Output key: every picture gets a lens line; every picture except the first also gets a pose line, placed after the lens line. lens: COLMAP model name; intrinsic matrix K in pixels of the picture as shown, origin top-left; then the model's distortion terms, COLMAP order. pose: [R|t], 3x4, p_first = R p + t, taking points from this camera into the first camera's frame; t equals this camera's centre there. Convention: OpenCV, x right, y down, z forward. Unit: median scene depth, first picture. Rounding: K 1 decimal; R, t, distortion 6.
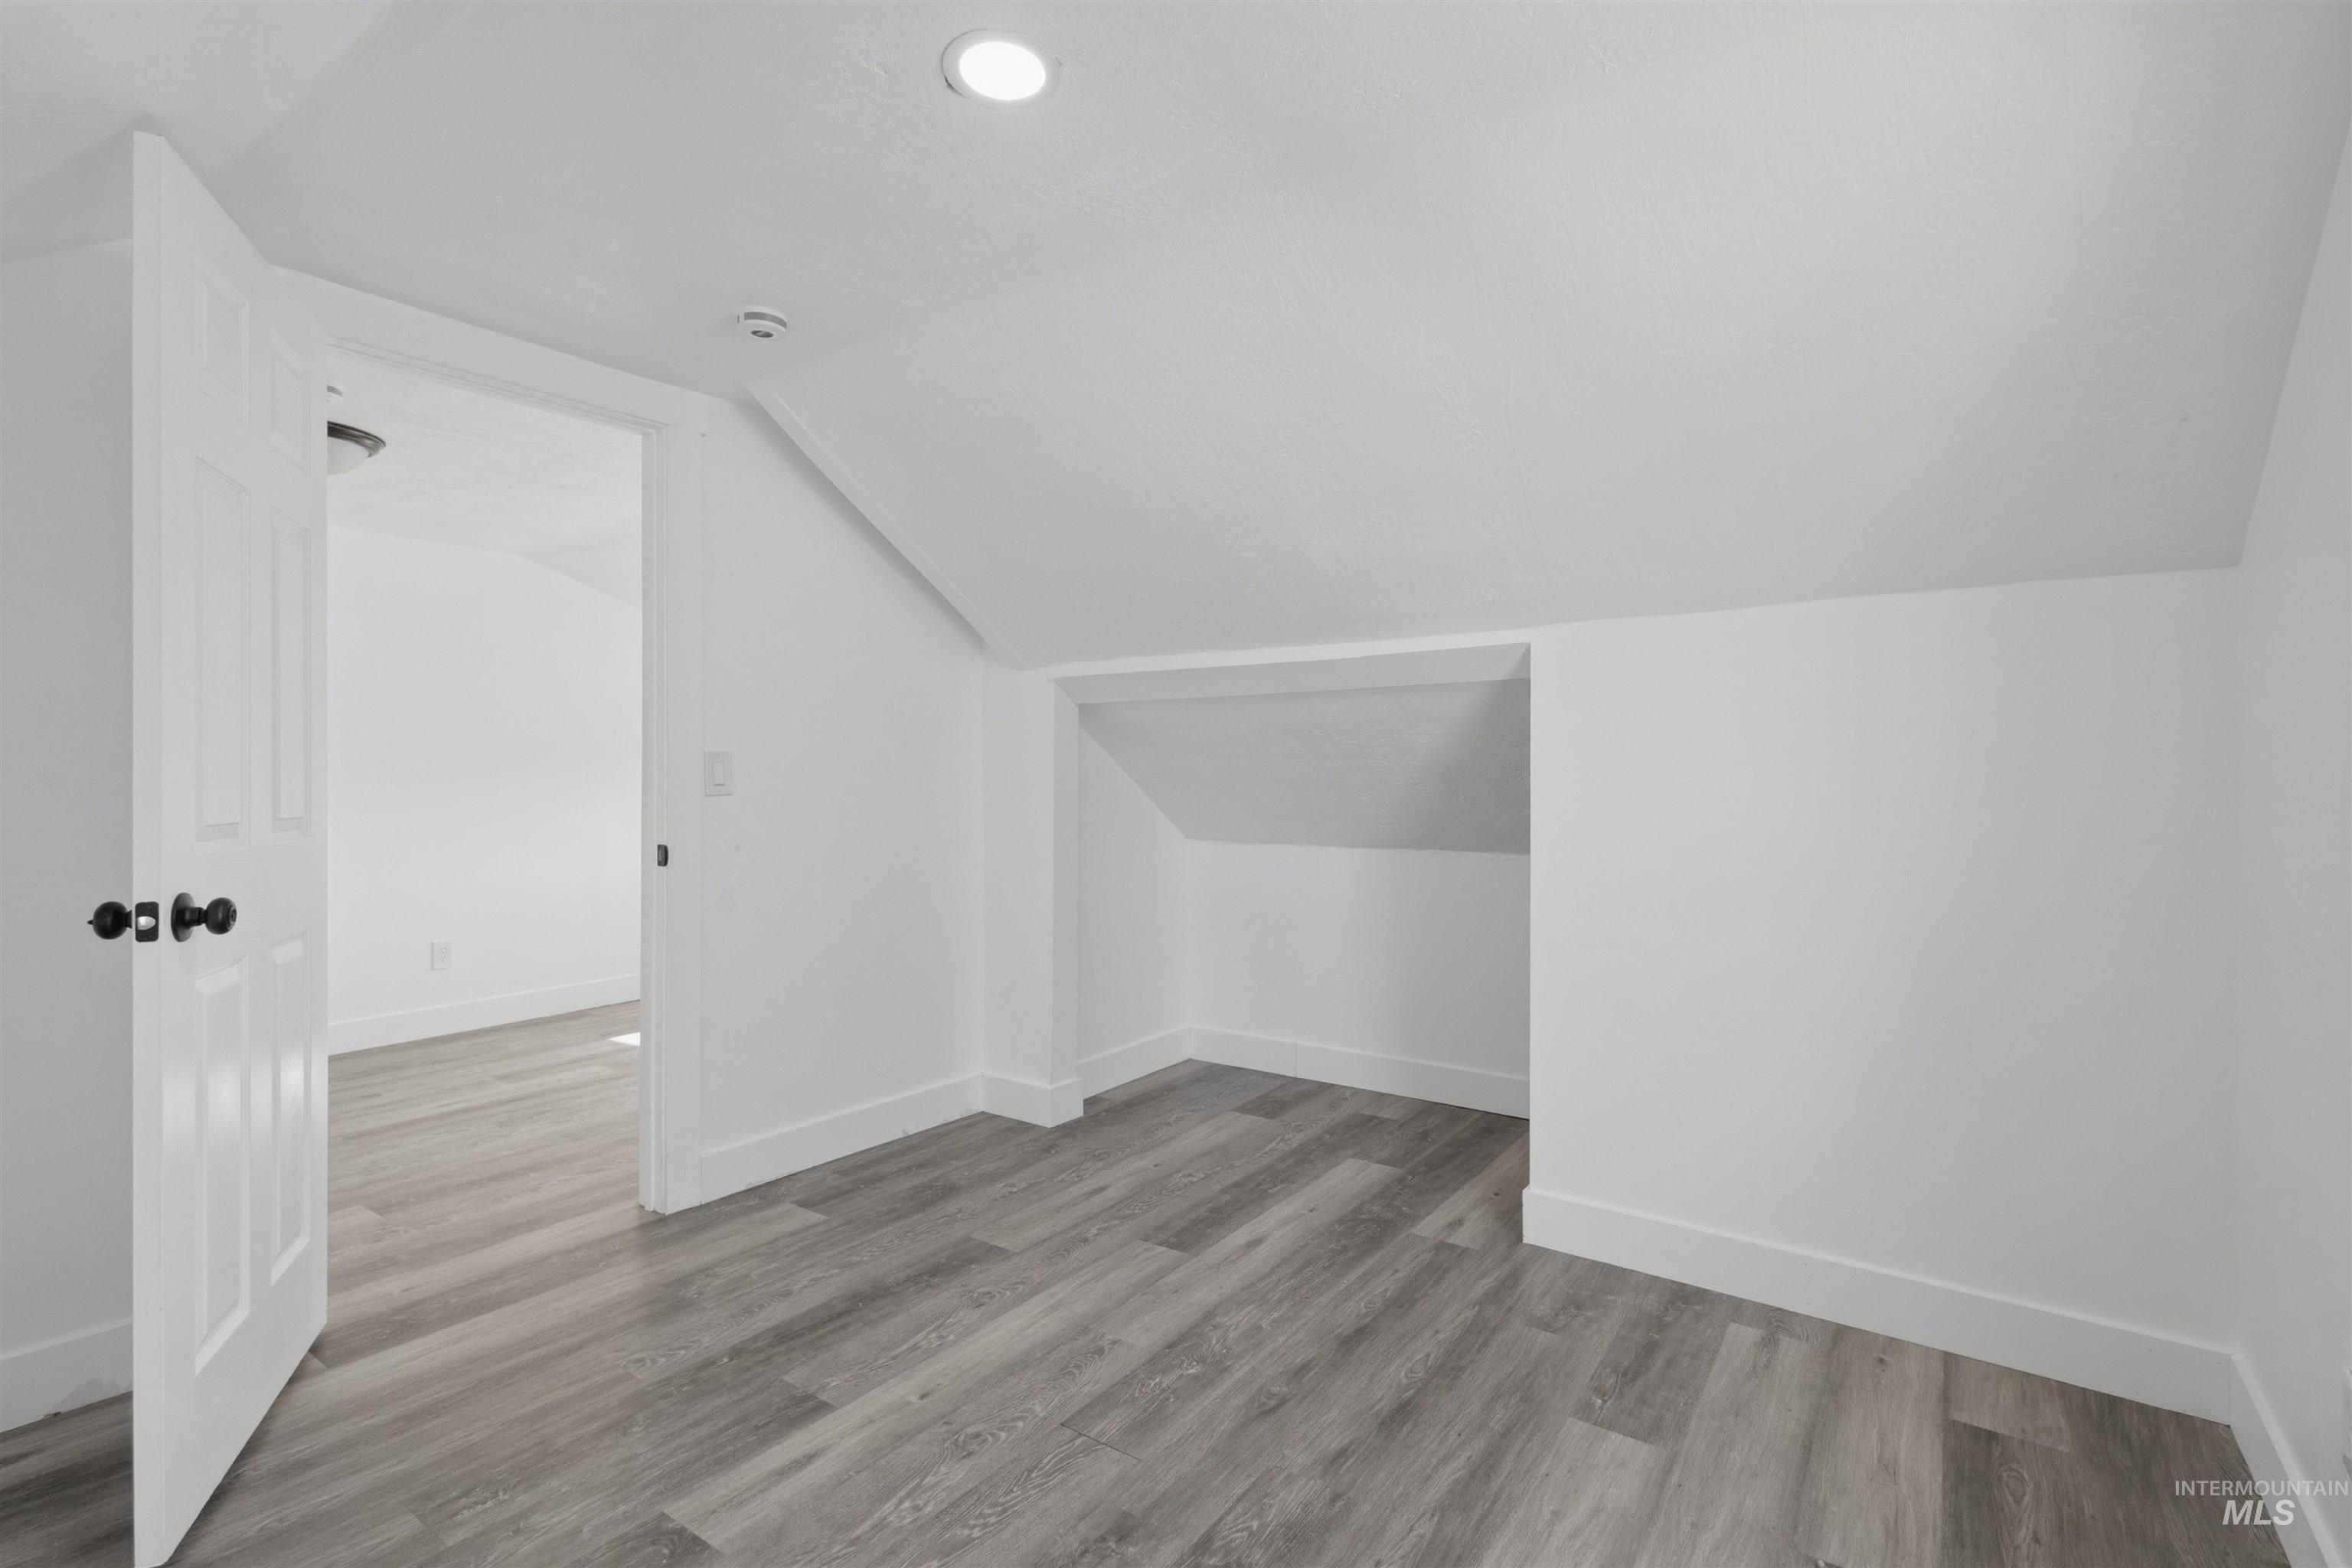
lens RADIAL K [[1090.3, 0, 1166.1], [0, 1090.3, 780.4], [0, 0, 1]] dist [0.004641, -0.000575]
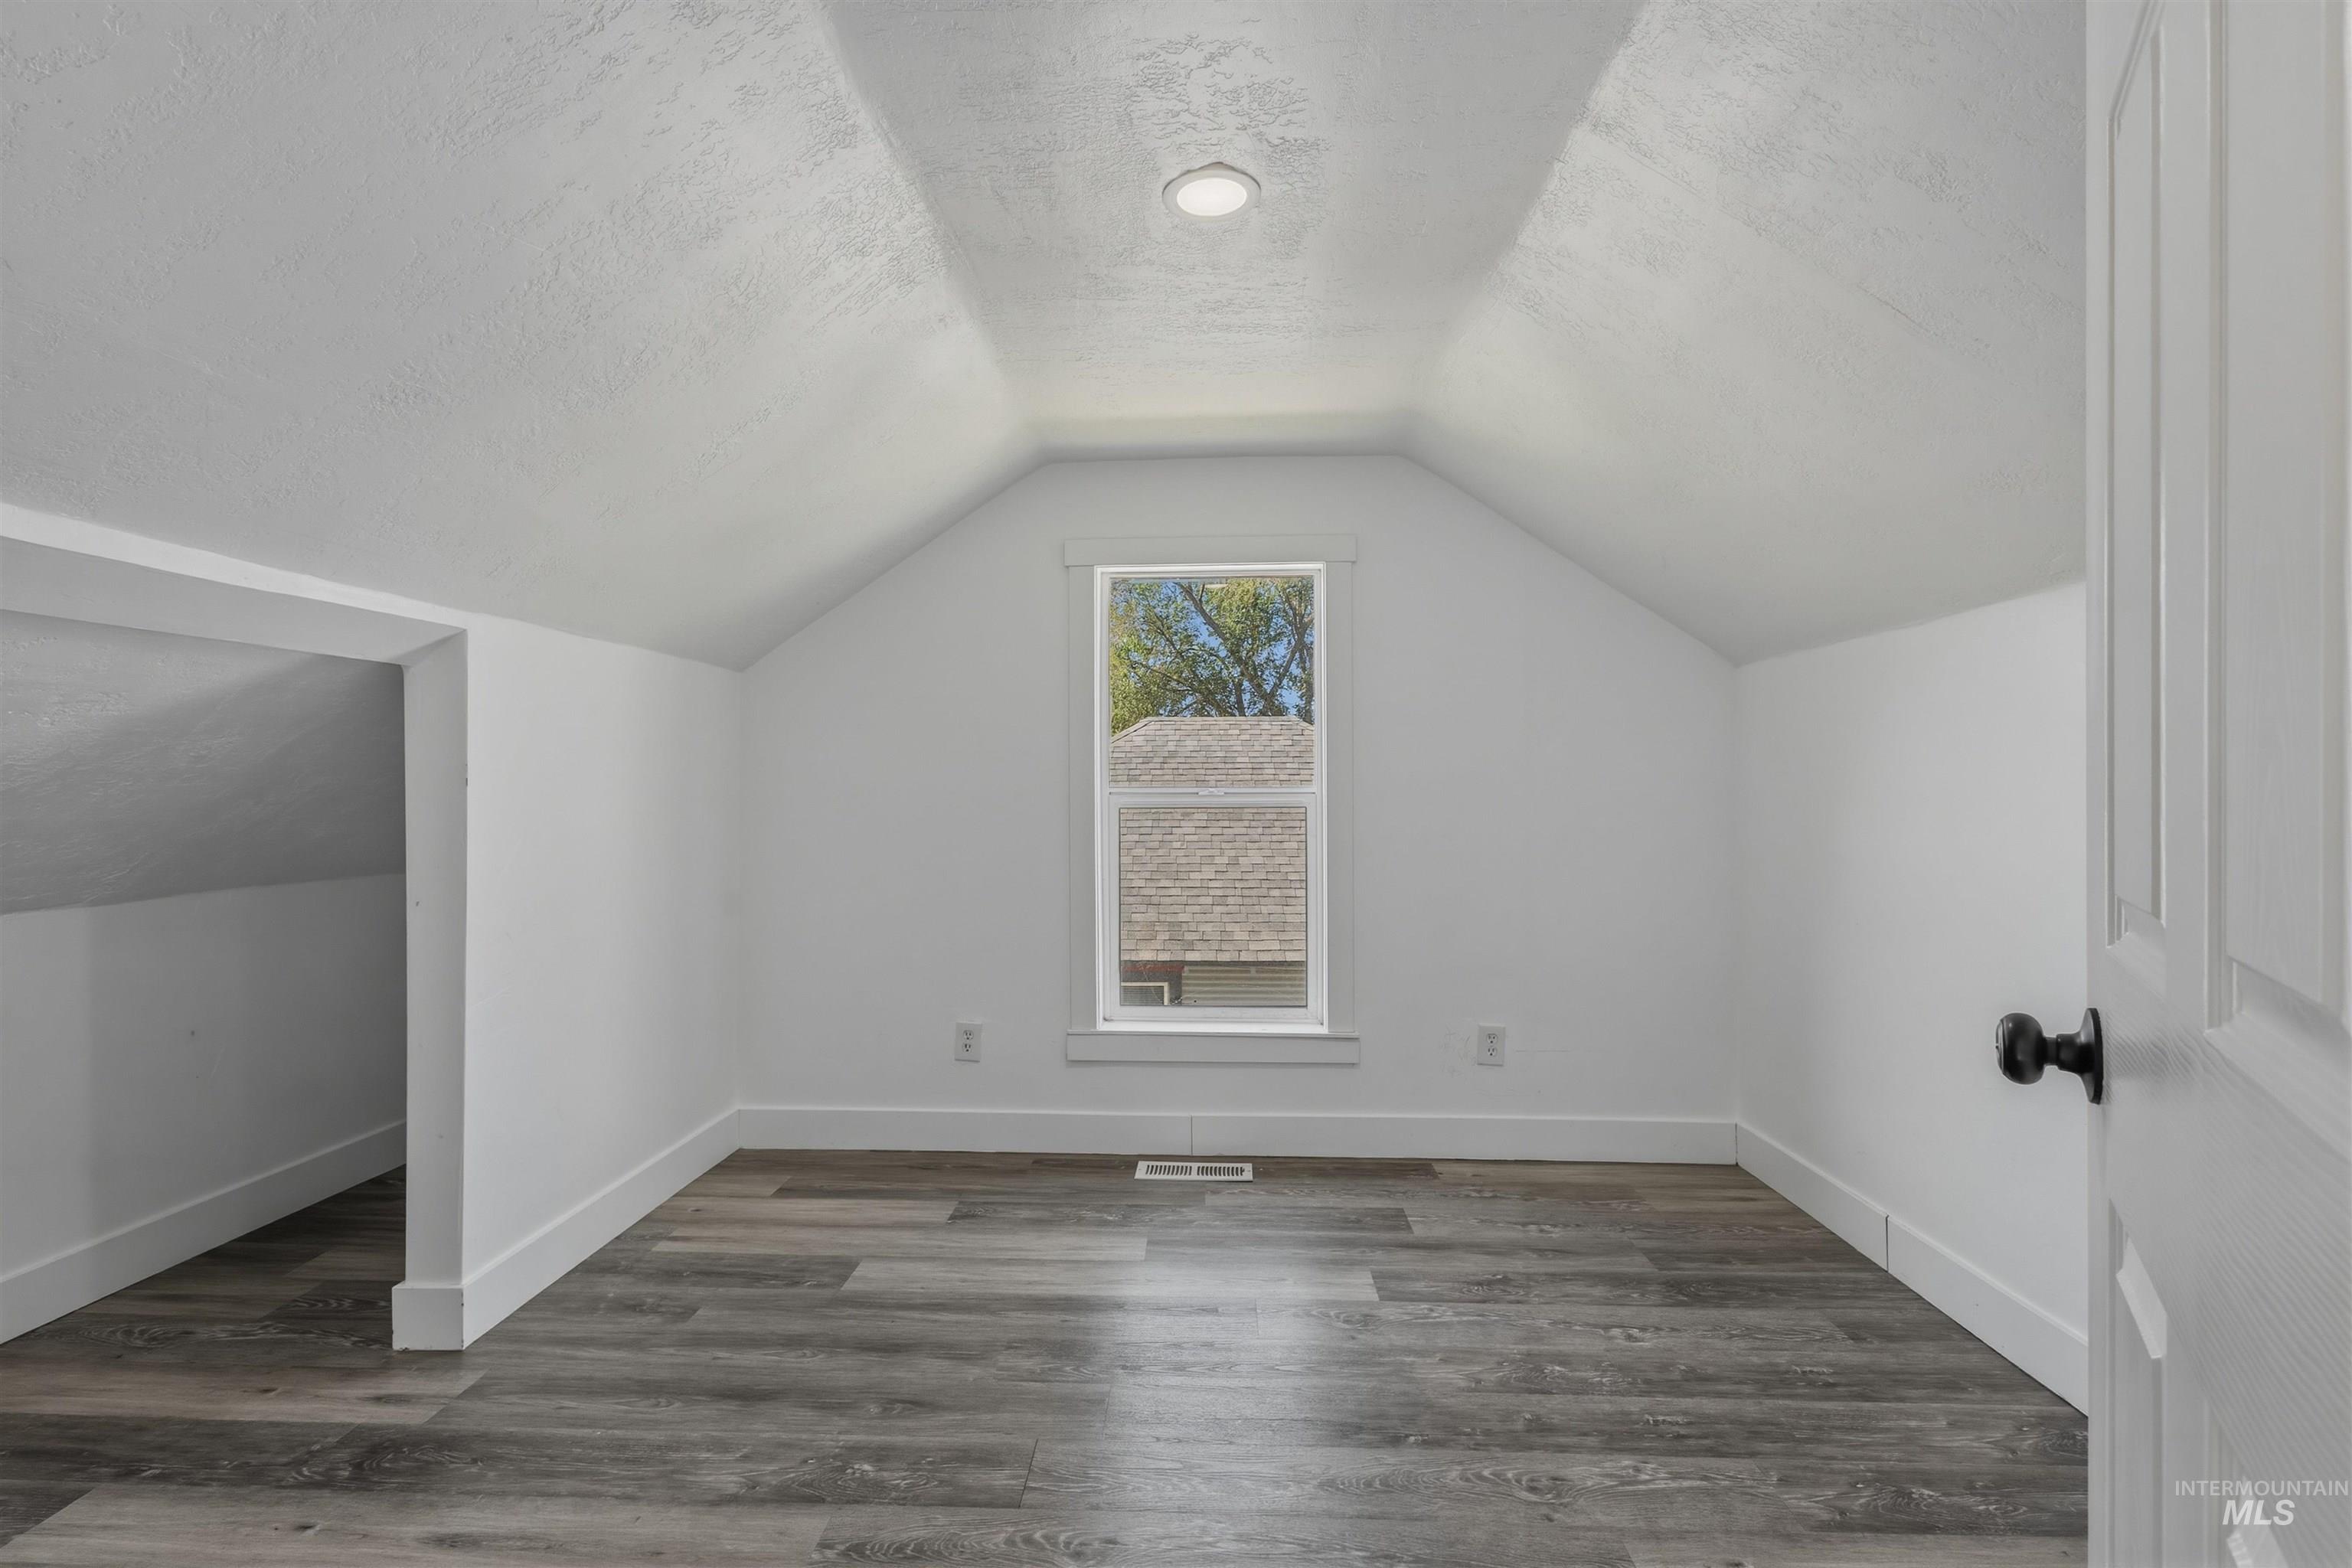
lens RADIAL K [[1090.3, 0, 1169.2], [0, 1090.3, 783.9], [0, 0, 1]] dist [0.004641, -0.000575]
pose [[-0.546064, -0.000517, 0.837743, -0.811252], [0.003548, 0.999989, 0.002929, -0.010148], [-0.837736, 0.004572, -0.546057, 1.220482]]
